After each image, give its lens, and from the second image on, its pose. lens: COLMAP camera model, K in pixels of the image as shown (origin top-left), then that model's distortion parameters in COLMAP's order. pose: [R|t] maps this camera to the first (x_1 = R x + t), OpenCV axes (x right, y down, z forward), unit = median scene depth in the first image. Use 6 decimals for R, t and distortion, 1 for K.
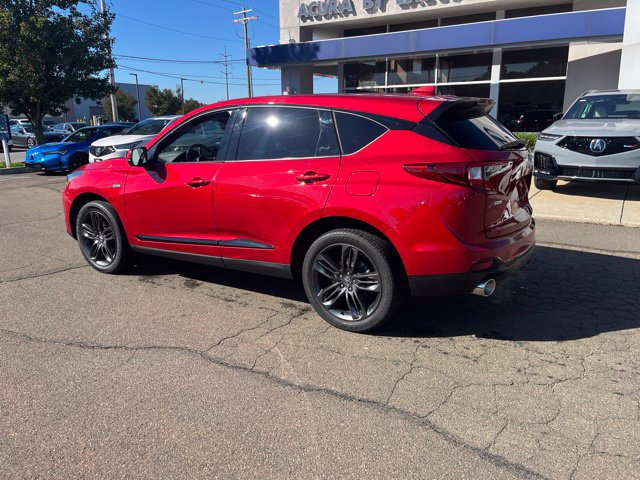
lens RADIAL K [[481.3, 0, 318.1], [0, 481.3, 239.5], [0, 0, 1]] dist [0.081768, -0.107828]
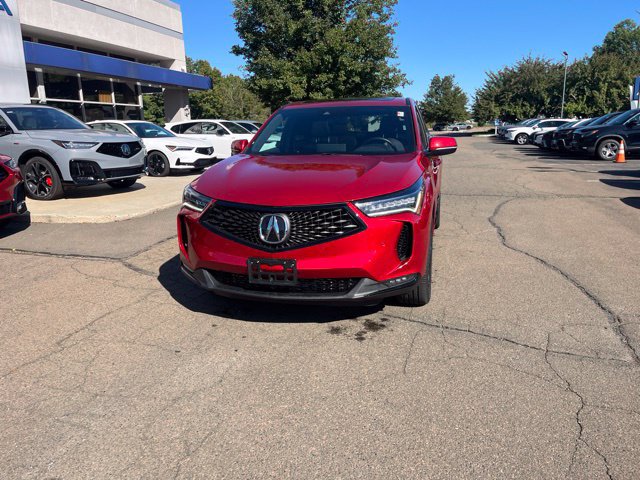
lens RADIAL K [[481.3, 0, 318.1], [0, 481.3, 239.5], [0, 0, 1]] dist [0.081768, -0.107828]
pose [[-0.292720, -0.201265, 0.934777, -0.351250], [0.255143, 0.925713, 0.279210, -0.092293], [-0.921530, 0.320232, -0.219623, 0.412574]]
